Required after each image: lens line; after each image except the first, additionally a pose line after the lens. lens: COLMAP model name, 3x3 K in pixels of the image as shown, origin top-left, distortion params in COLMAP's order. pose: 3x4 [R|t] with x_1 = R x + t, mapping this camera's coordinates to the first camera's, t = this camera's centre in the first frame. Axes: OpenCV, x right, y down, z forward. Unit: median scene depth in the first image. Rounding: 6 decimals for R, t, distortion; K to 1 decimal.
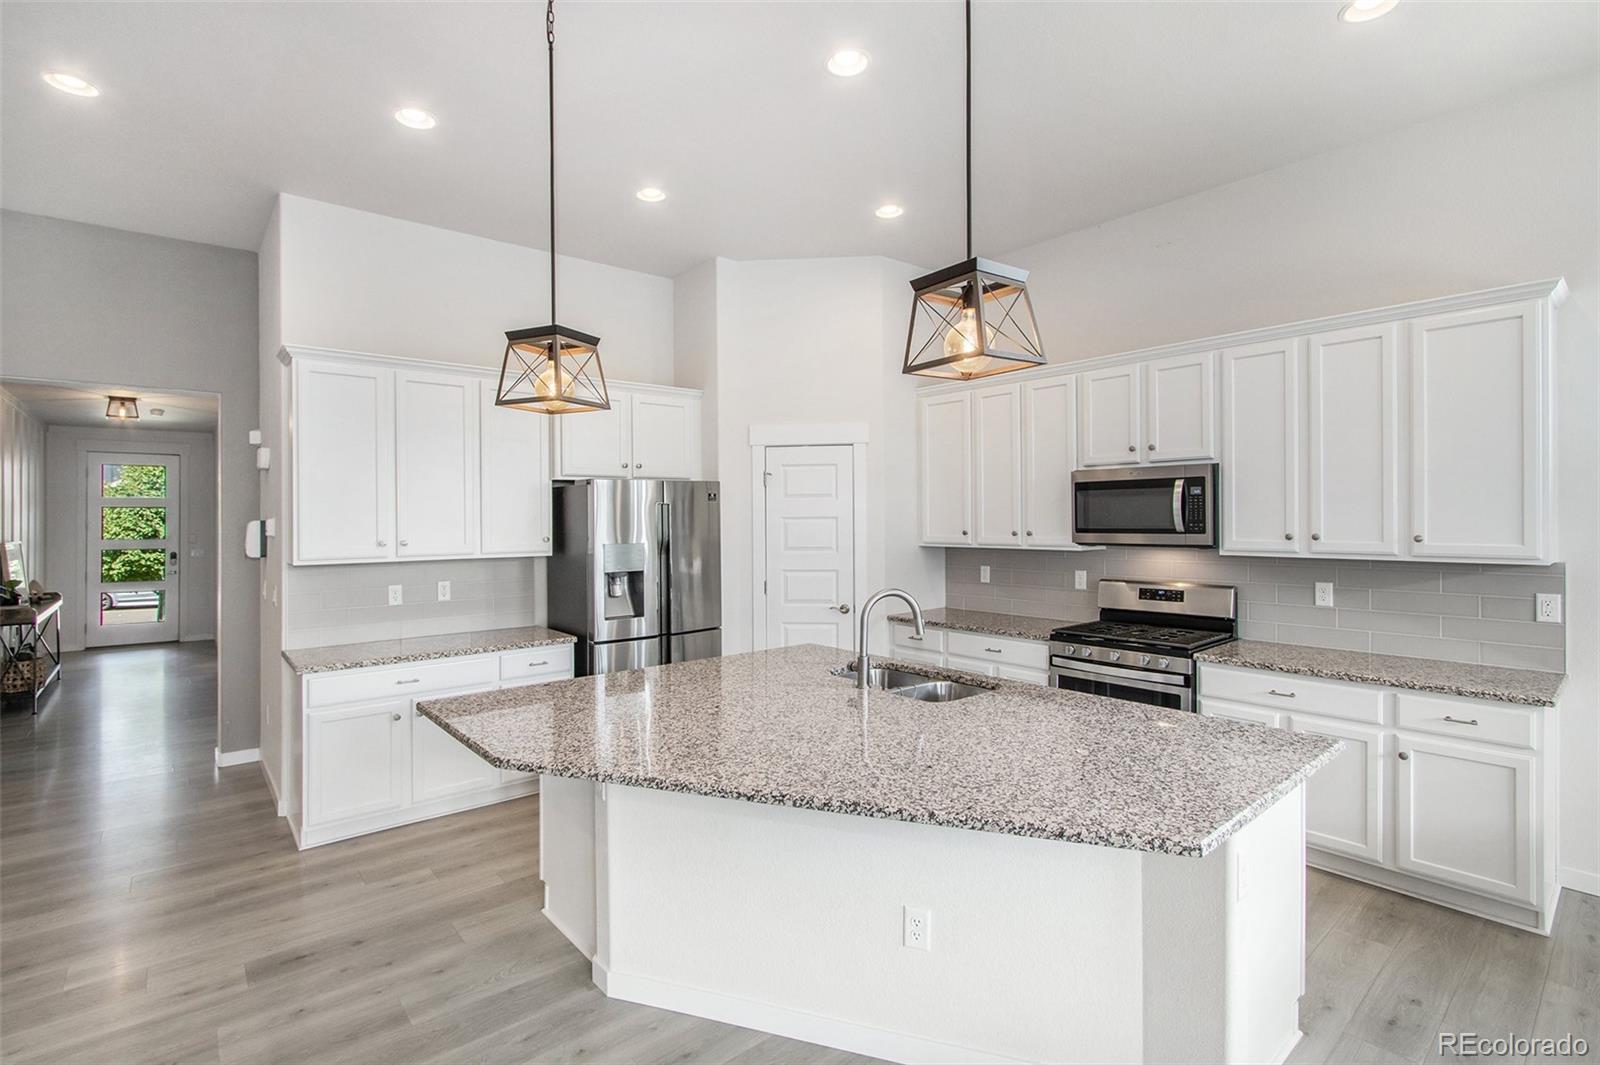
lens RADIAL K [[741.6, 0, 784.0], [0, 741.6, 523.9], [0, 0, 1]] dist [-0.005272, 0.002271]
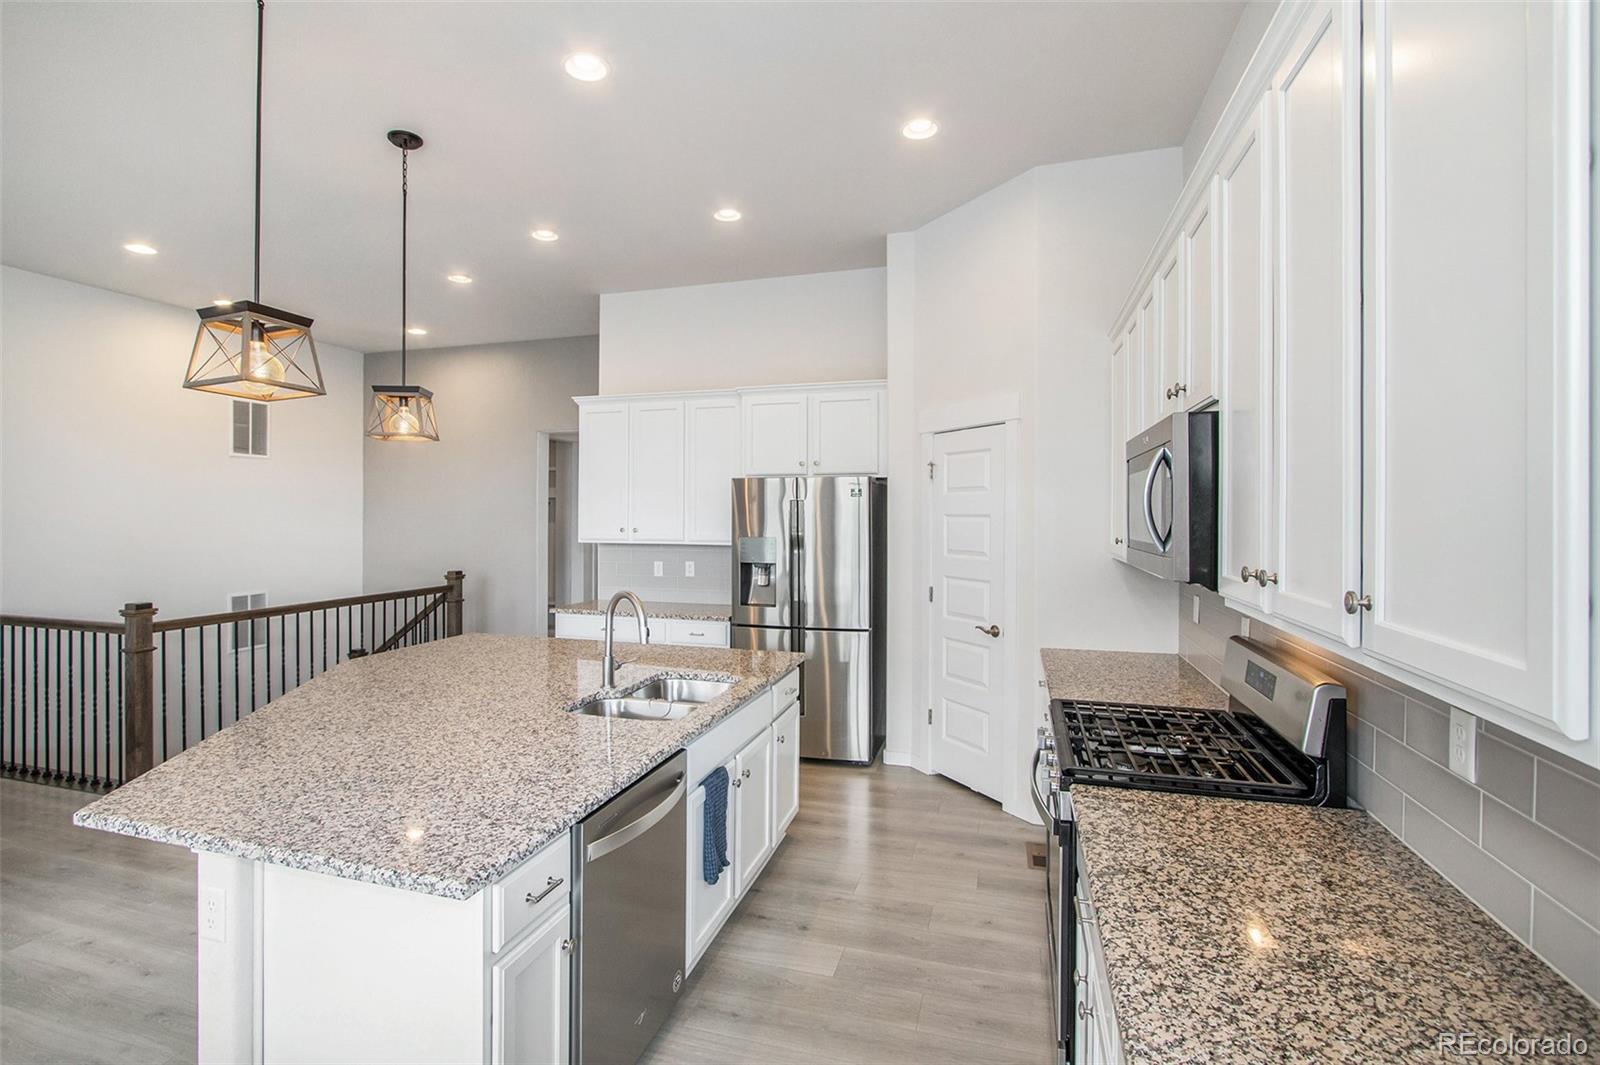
lens RADIAL K [[741.6, 0, 795.3], [0, 741.6, 515.8], [0, 0, 1]] dist [-0.005272, 0.002271]
pose [[0.556093, 0.012603, -0.831025, 0.711897], [-0.015522, 0.999868, 0.004777, -0.010521], [0.830975, 0.010243, 0.556215, 0.439381]]
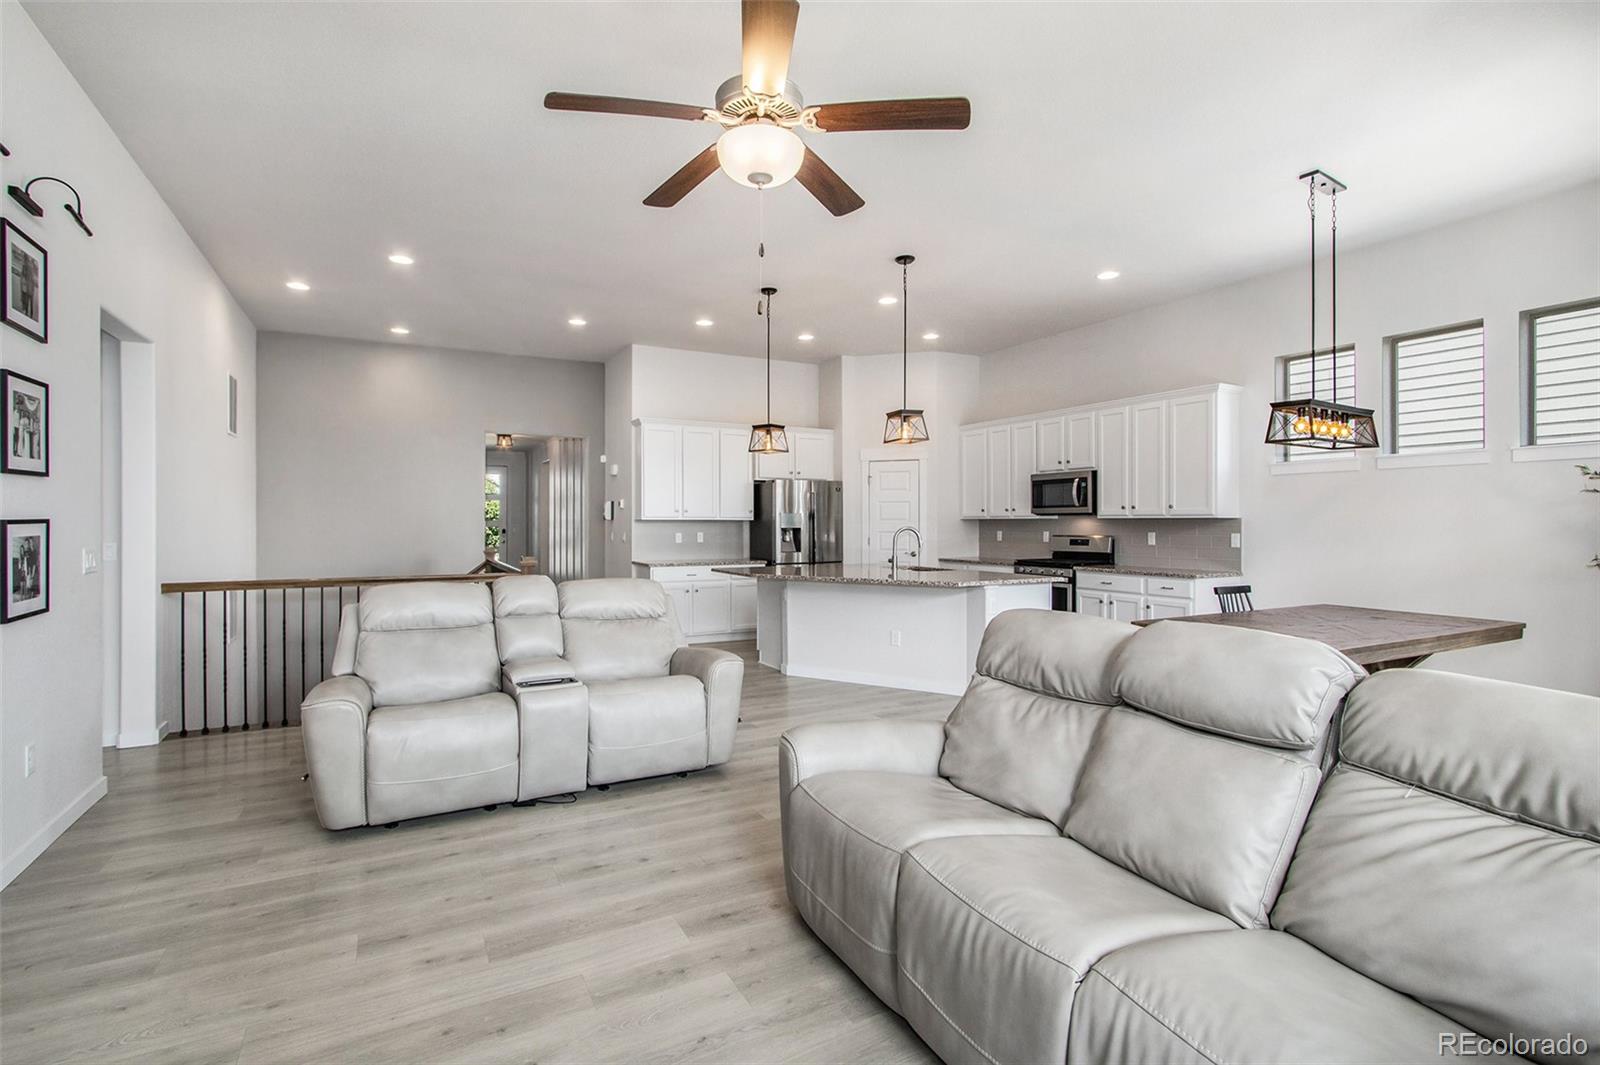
lens RADIAL K [[741.6, 0, 801.6], [0, 741.6, 527.6], [0, 0, 1]] dist [-0.005272, 0.002271]
pose [[0.982657, 0.008281, -0.185250, 0.166919], [-0.008230, 0.999966, 0.001044, 0.061278], [0.185252, 0.000499, 0.982691, -0.879874]]
